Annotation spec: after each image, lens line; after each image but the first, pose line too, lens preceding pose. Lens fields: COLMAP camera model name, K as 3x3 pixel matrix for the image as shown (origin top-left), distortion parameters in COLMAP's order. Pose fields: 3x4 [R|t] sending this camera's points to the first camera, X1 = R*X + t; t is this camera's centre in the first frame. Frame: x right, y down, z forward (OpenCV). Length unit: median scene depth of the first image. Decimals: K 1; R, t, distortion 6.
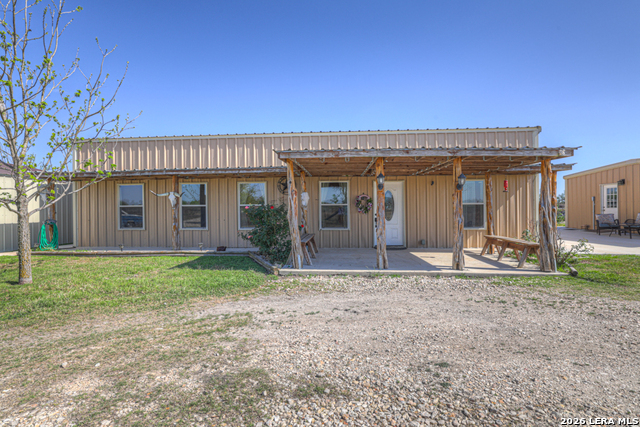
lens RADIAL K [[337.8, 0, 320.0], [0, 337.8, 213.5], [0, 0, 1]] dist [-0.000842, -0.000078]
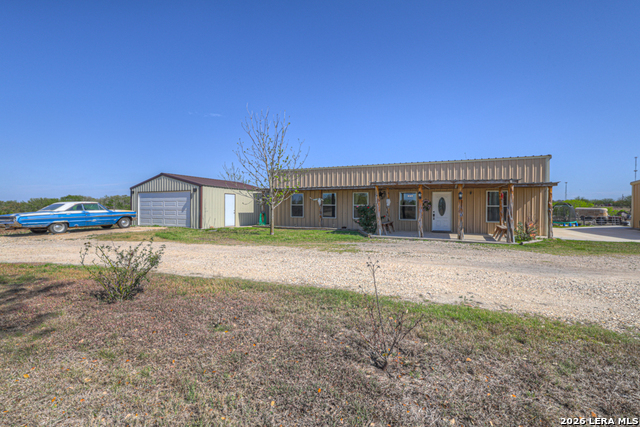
lens RADIAL K [[297.4, 0, 320.0], [0, 297.4, 213.5], [0, 0, 1]] dist [0.000019, -0.000015]
pose [[0.941749, 0.020445, -0.335694, 0.148125], [-0.017488, 0.999777, 0.011828, 0.004159], [0.335861, -0.005268, 0.941897, -0.641325]]
